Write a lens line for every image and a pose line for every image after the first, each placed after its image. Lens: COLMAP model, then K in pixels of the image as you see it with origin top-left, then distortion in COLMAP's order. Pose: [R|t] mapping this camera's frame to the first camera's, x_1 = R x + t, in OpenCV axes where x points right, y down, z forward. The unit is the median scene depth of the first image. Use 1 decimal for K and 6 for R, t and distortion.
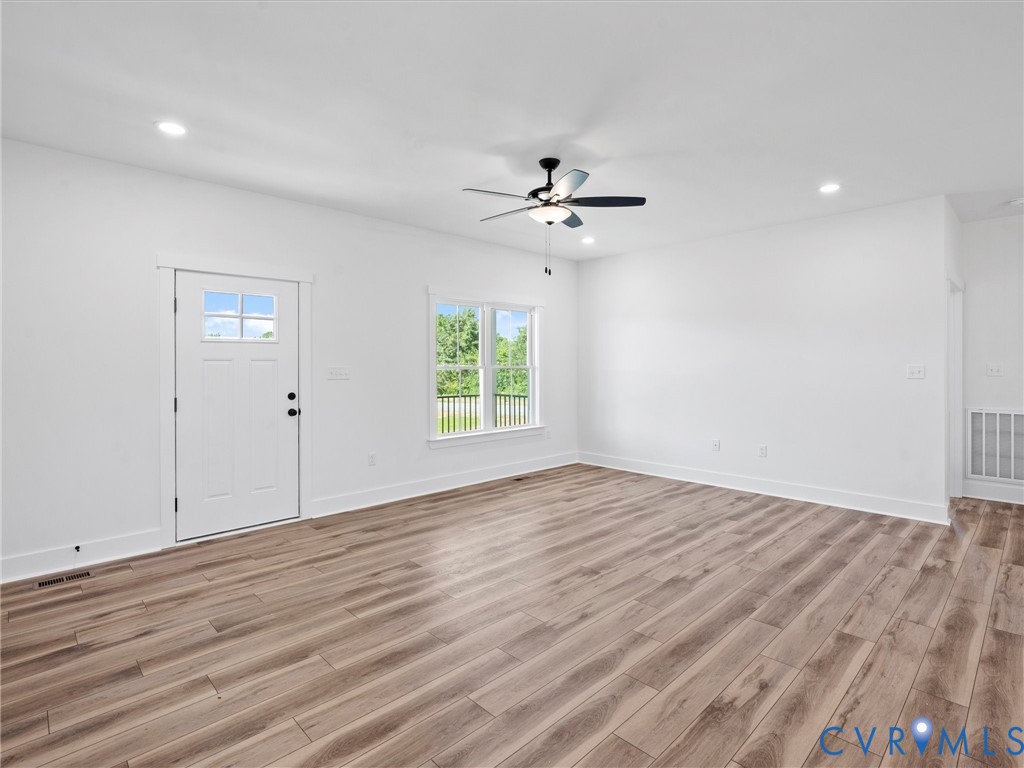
lens RADIAL K [[512.7, 0, 506.1], [0, 512.7, 364.9], [0, 0, 1]] dist [-0.006521, 0.001221]
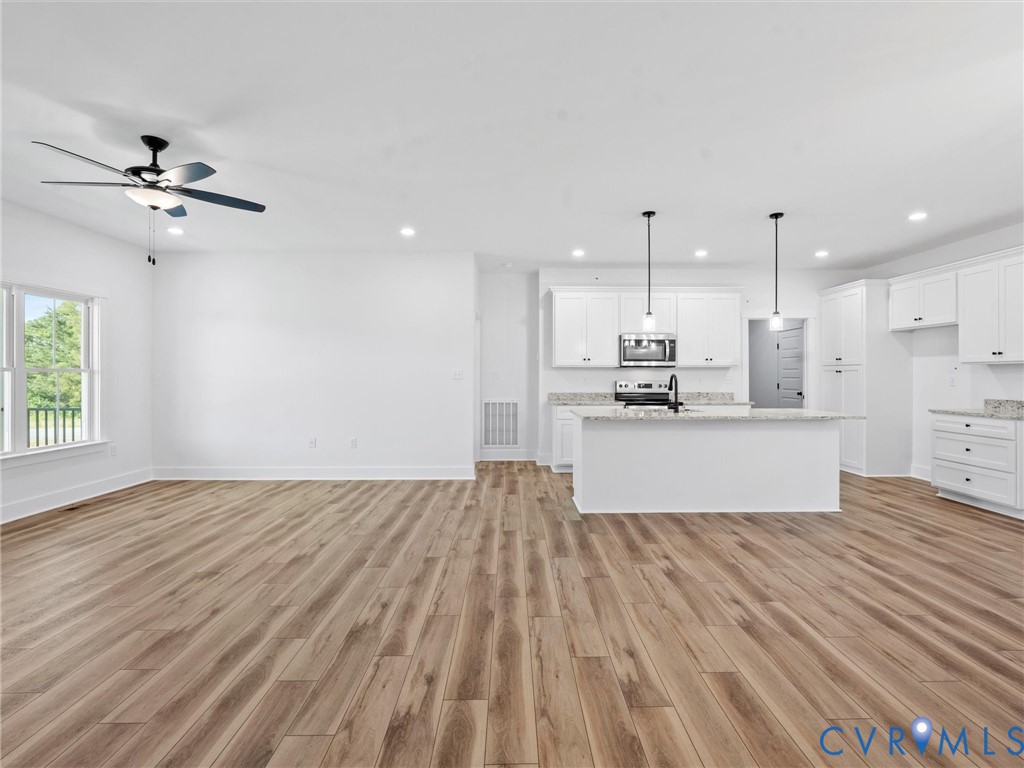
lens RADIAL K [[505.0, 0, 512.7], [0, 505.0, 374.9], [0, 0, 1]] dist [-0.006045, -0.000270]
pose [[0.684887, 0.003008, 0.728643, -0.133063], [-0.002441, 0.999995, -0.001834, 0.021152], [-0.728645, -0.000523, 0.684892, -0.080502]]
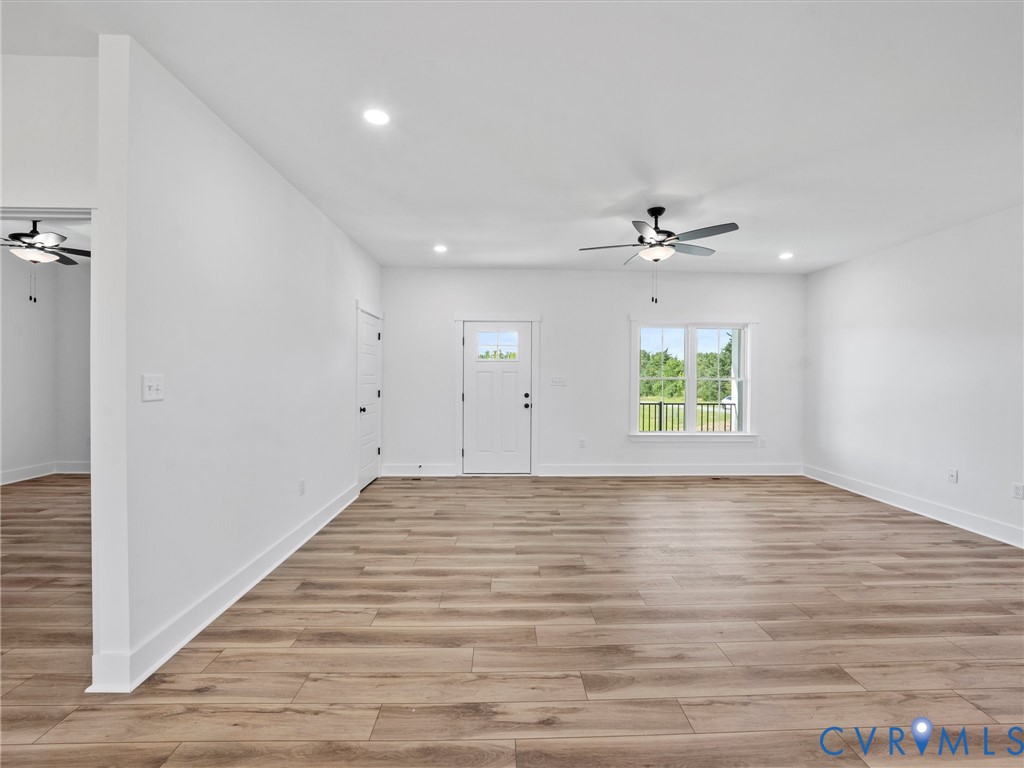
lens RADIAL K [[415.0, 0, 508.4], [0, 415.0, 381.1], [0, 0, 1]] dist [-0.029900, 0.006608]
pose [[0.738697, 0.017256, -0.673817, 0.503321], [-0.009155, 0.999837, 0.015568, -0.002286], [0.673976, -0.005331, 0.738734, 0.039950]]
